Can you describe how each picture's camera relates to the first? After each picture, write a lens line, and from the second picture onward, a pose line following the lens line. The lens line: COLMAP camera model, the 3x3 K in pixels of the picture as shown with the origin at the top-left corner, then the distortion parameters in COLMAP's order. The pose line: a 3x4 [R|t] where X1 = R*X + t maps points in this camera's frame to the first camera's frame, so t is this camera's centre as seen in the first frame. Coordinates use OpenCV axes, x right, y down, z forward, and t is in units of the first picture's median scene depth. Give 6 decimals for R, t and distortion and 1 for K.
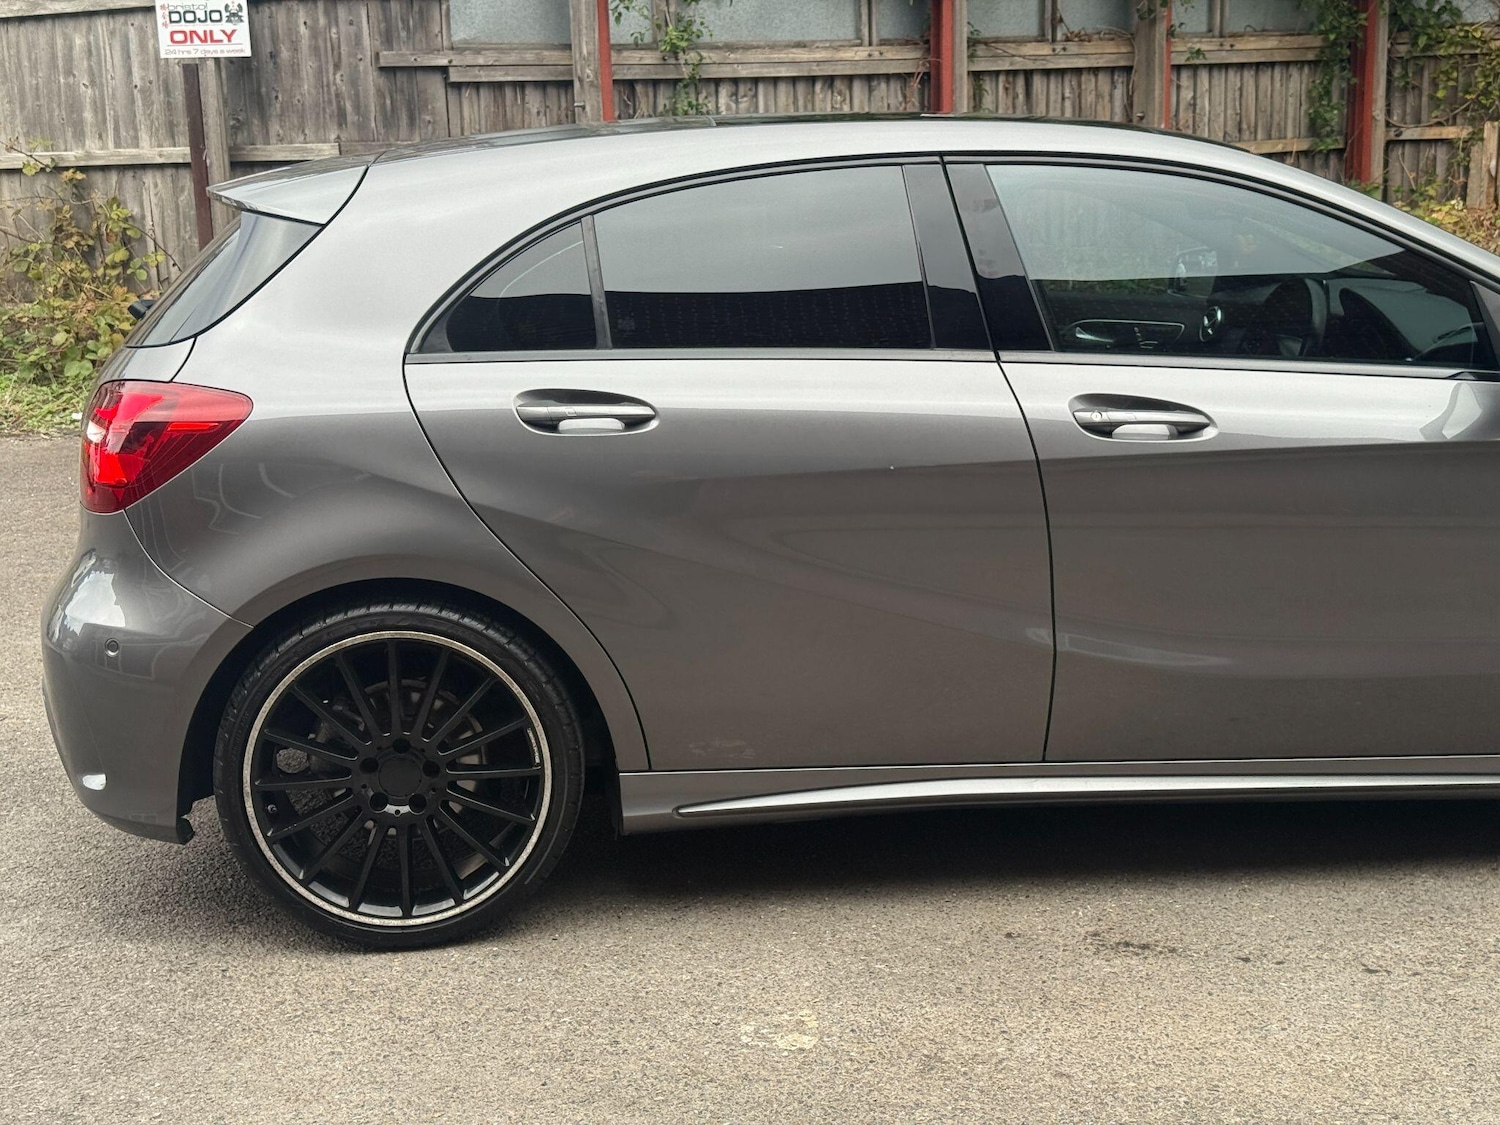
lens RADIAL K [[2112.8, 0, 705.5], [0, 2112.8, 555.9], [0, 0, 1]] dist [0.107206, 0.000000]
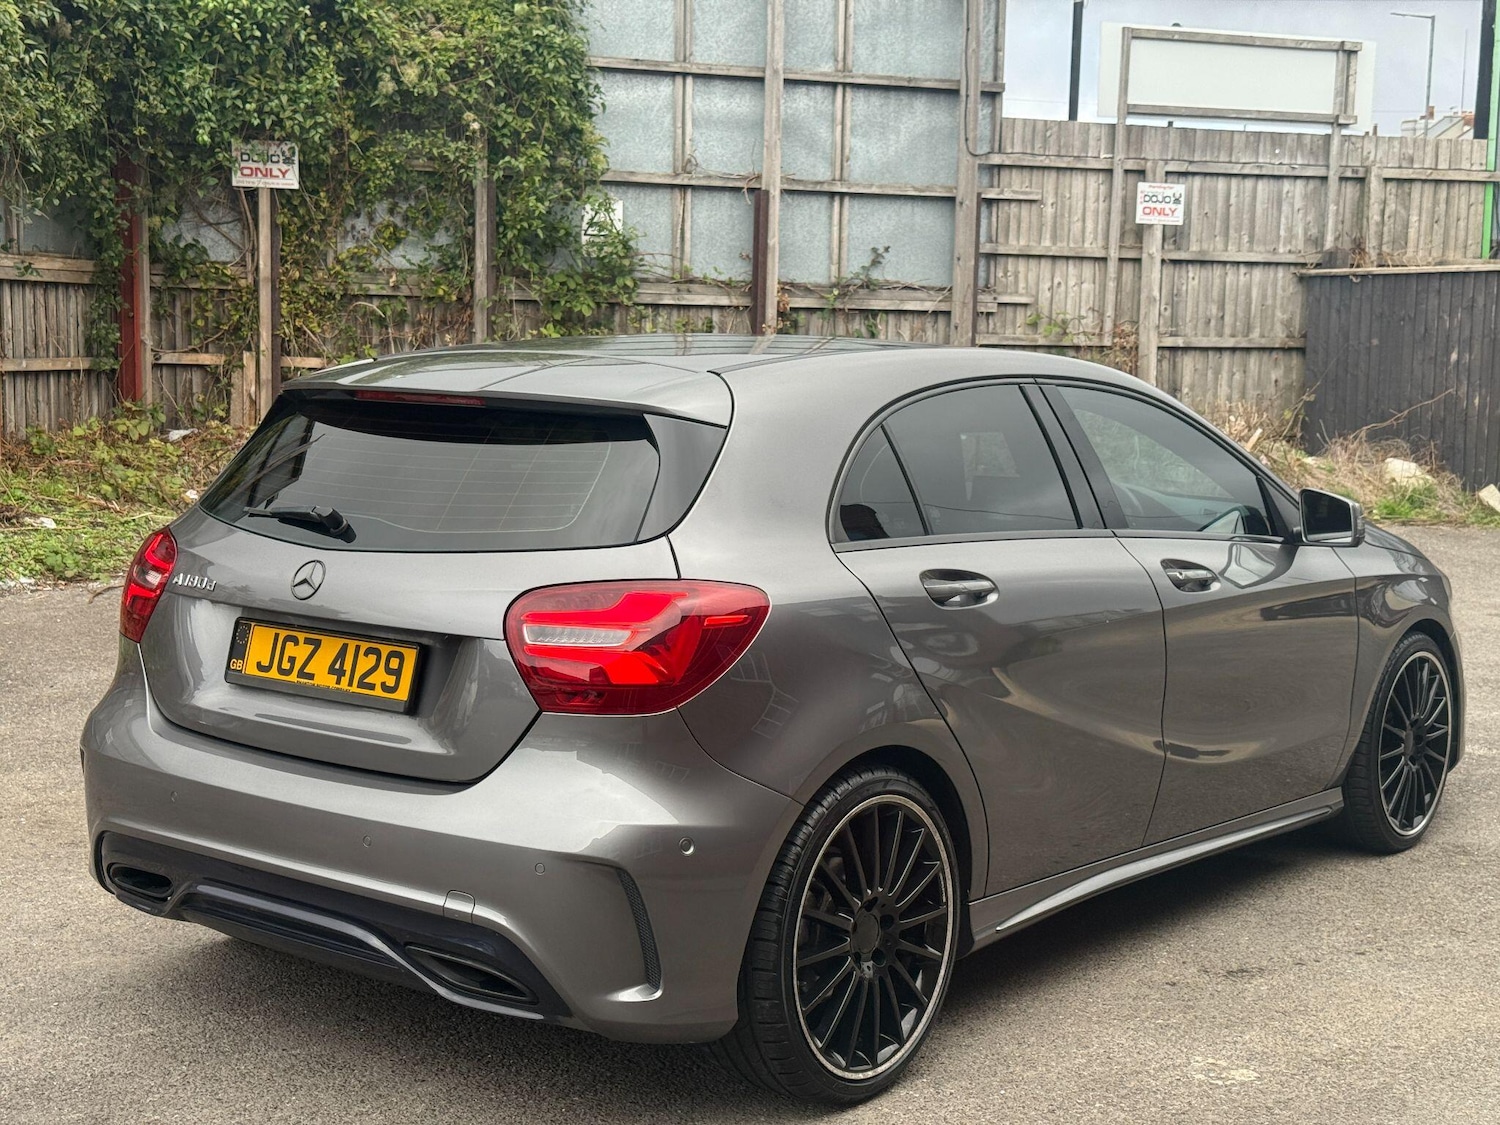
lens RADIAL K [[2112.8, 0, 749.1], [0, 2112.8, 581.5], [0, 0, 1]] dist [0.107206, 0.000000]
pose [[0.676209, -0.041553, 0.735537, -0.339983], [0.107691, 0.993259, -0.042891, -0.011859], [-0.728796, 0.108214, 0.676126, 0.104699]]
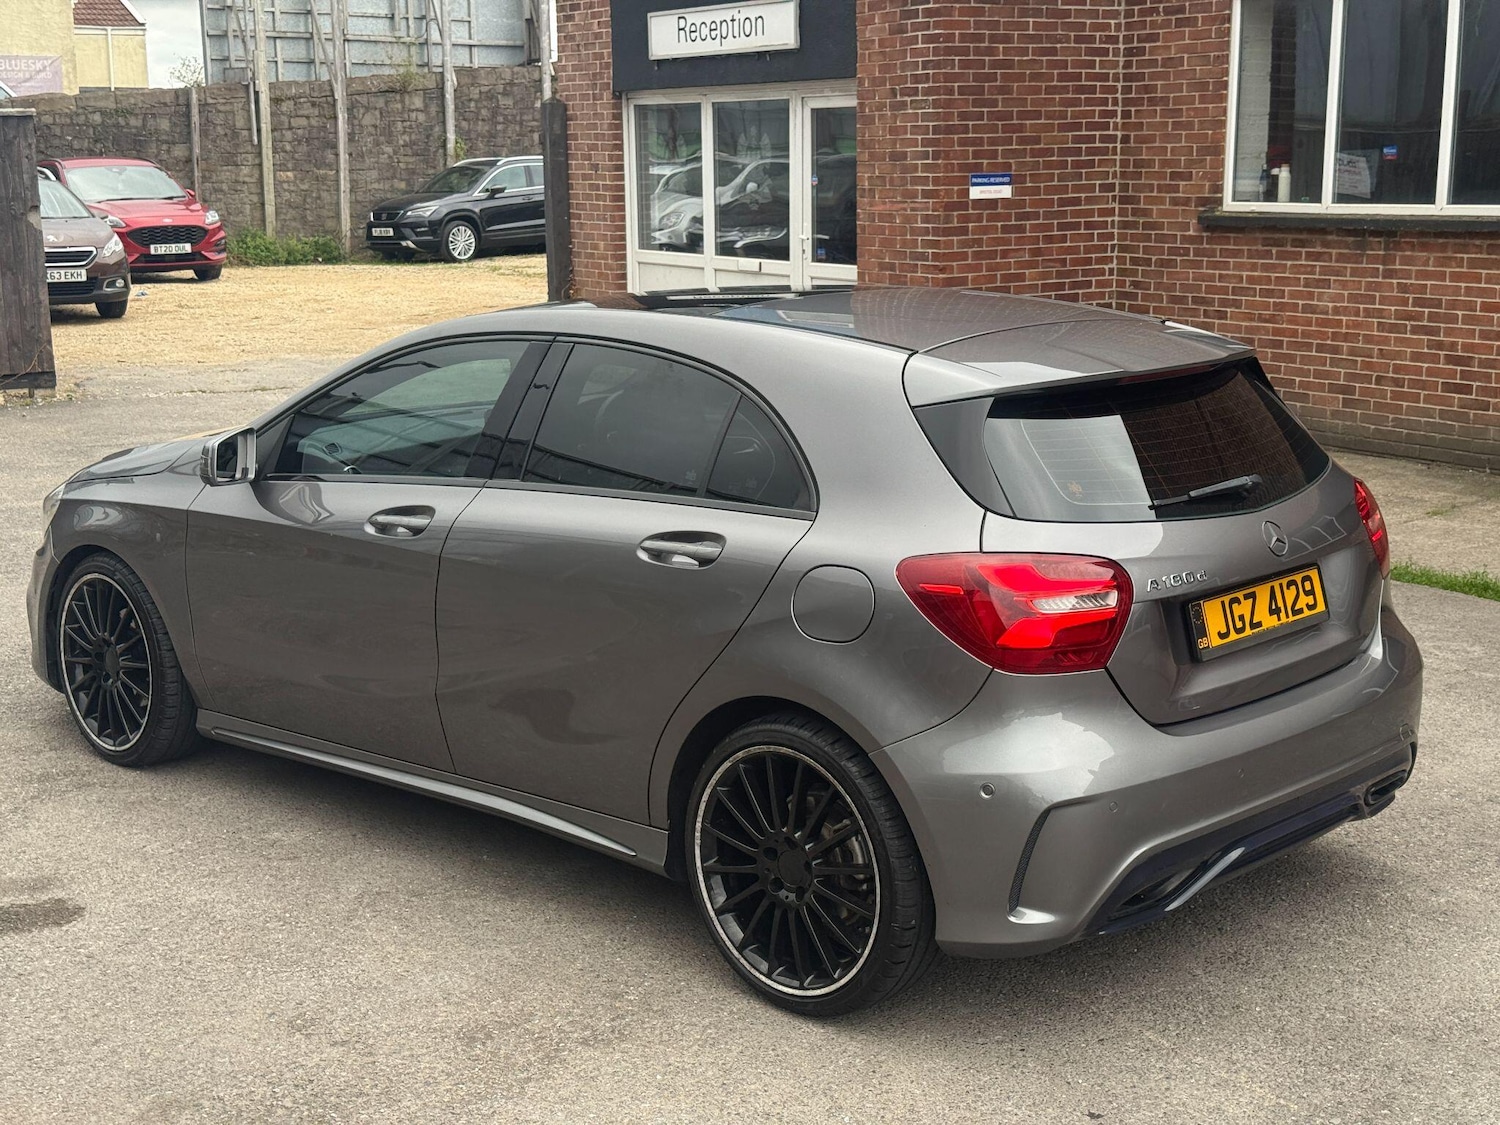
lens RADIAL K [[2112.8, 0, 736.7], [0, 2112.8, 555.7], [0, 0, 1]] dist [0.107206, 0.000000]
pose [[-0.665637, -0.097370, 0.739896, -0.361865], [0.185880, 0.938573, 0.290740, -0.177991], [-0.722755, 0.331059, -0.606650, 0.754288]]
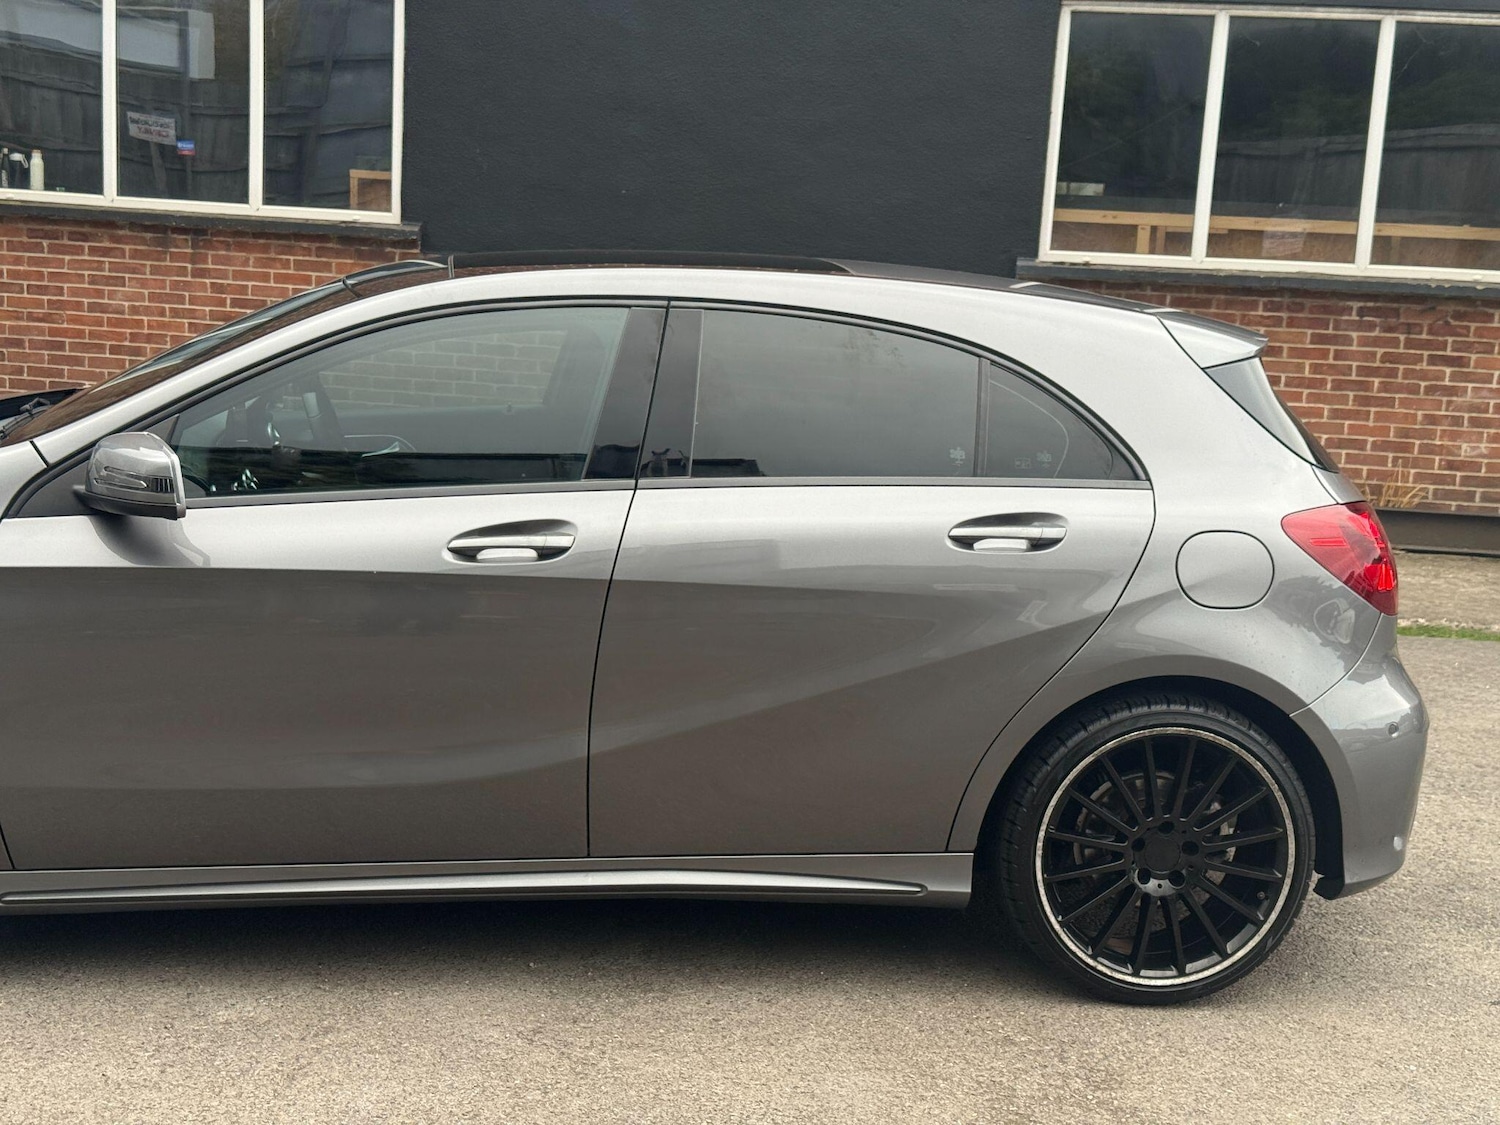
lens RADIAL K [[2120.2, 0, 742.3], [0, 2120.2, 582.5], [0, 0, 1]] dist [0.111553, 0.000000]
pose [[-0.998211, -0.007761, -0.059287, 0.041123], [-0.029052, 0.929588, 0.367454, -0.189924], [0.052261, 0.368519, -0.928150, 0.864823]]
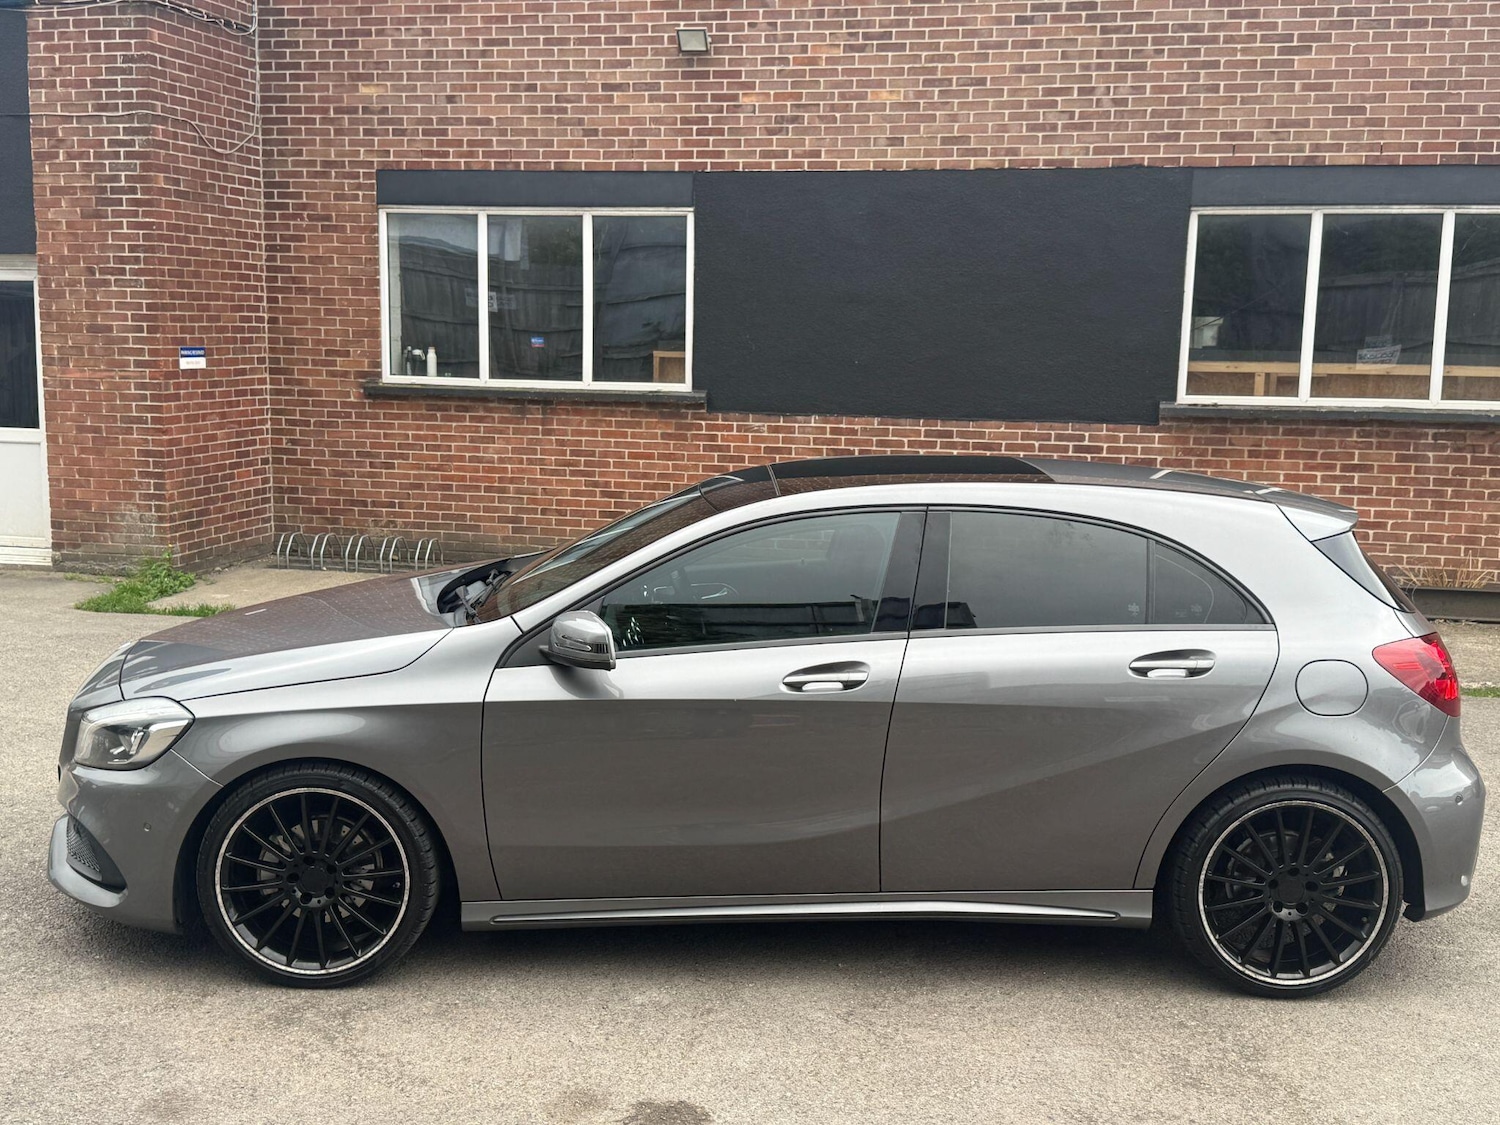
lens RADIAL K [[1688.8, 0, 749.7], [0, 1688.8, 584.4], [0, 0, 1]] dist [0.073767, 0.000000]
pose [[-0.998839, 0.010424, 0.047031, 0.058674], [0.026113, 0.937587, 0.346769, -0.233100], [-0.040481, 0.347595, -0.936771, 0.914884]]
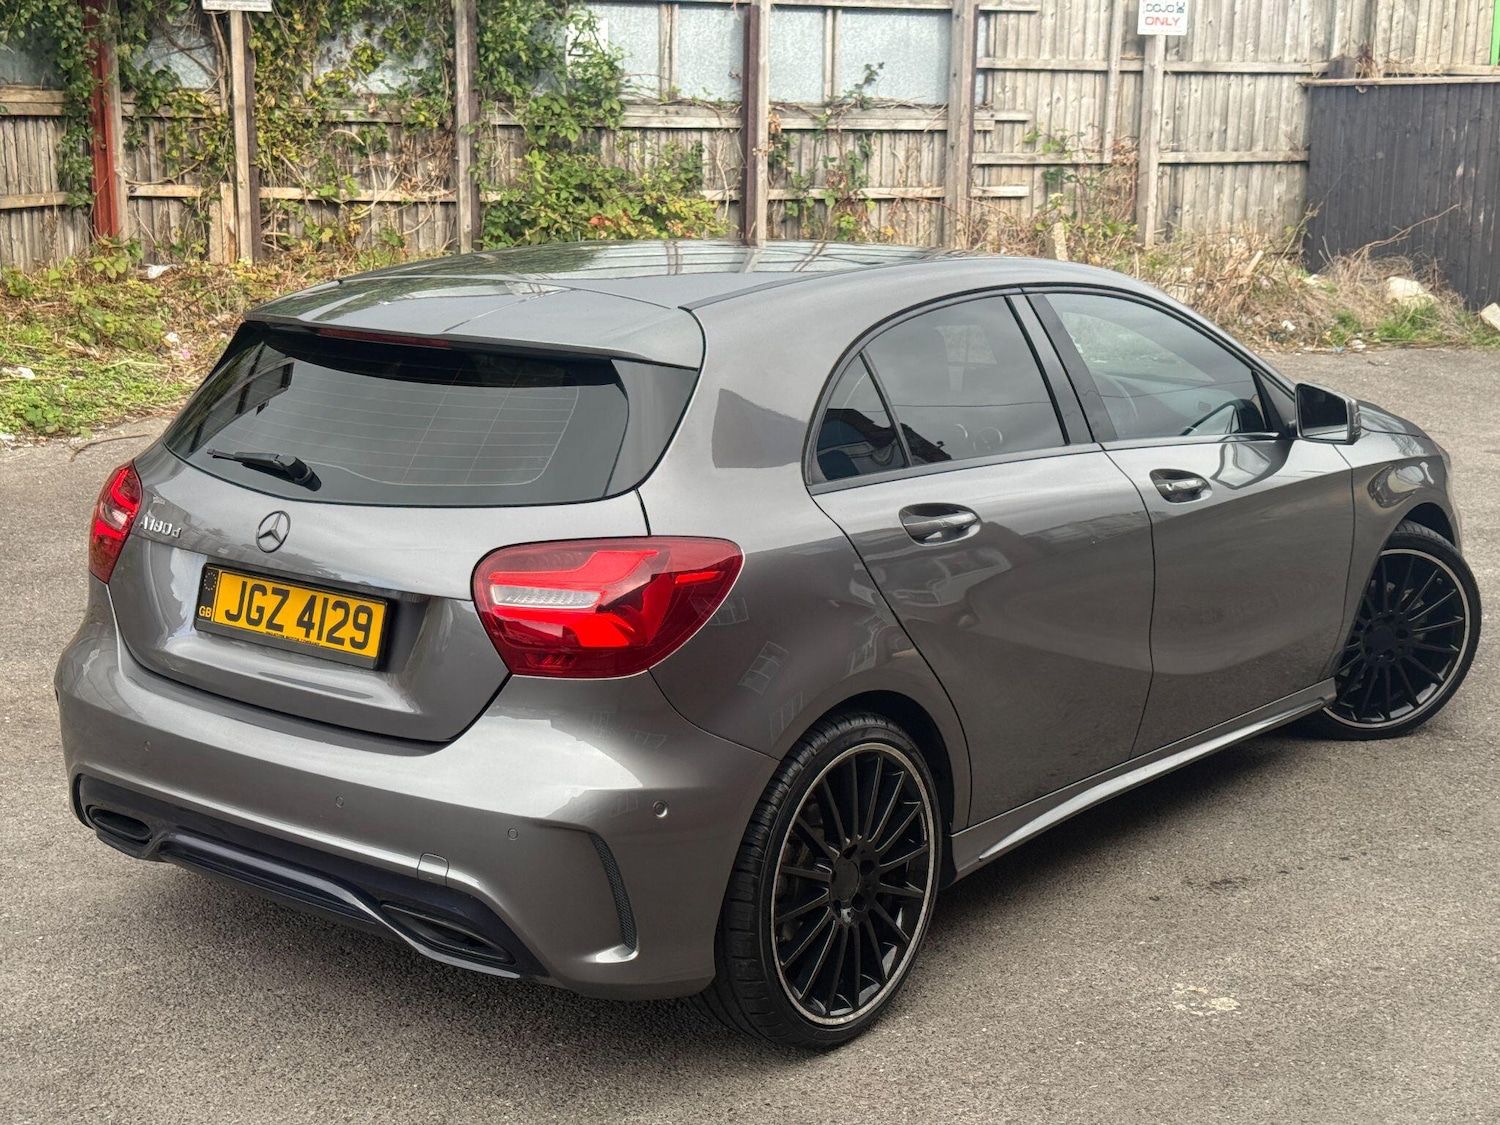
lens RADIAL K [[2112.8, 0, 753.2], [0, 2112.8, 589.0], [0, 0, 1]] dist [0.107206, 0.000000]
pose [[0.673861, -0.121906, 0.728732, -0.329160], [0.117089, 0.991451, 0.057583, -0.038167], [-0.729521, 0.046524, 0.682374, 0.105162]]
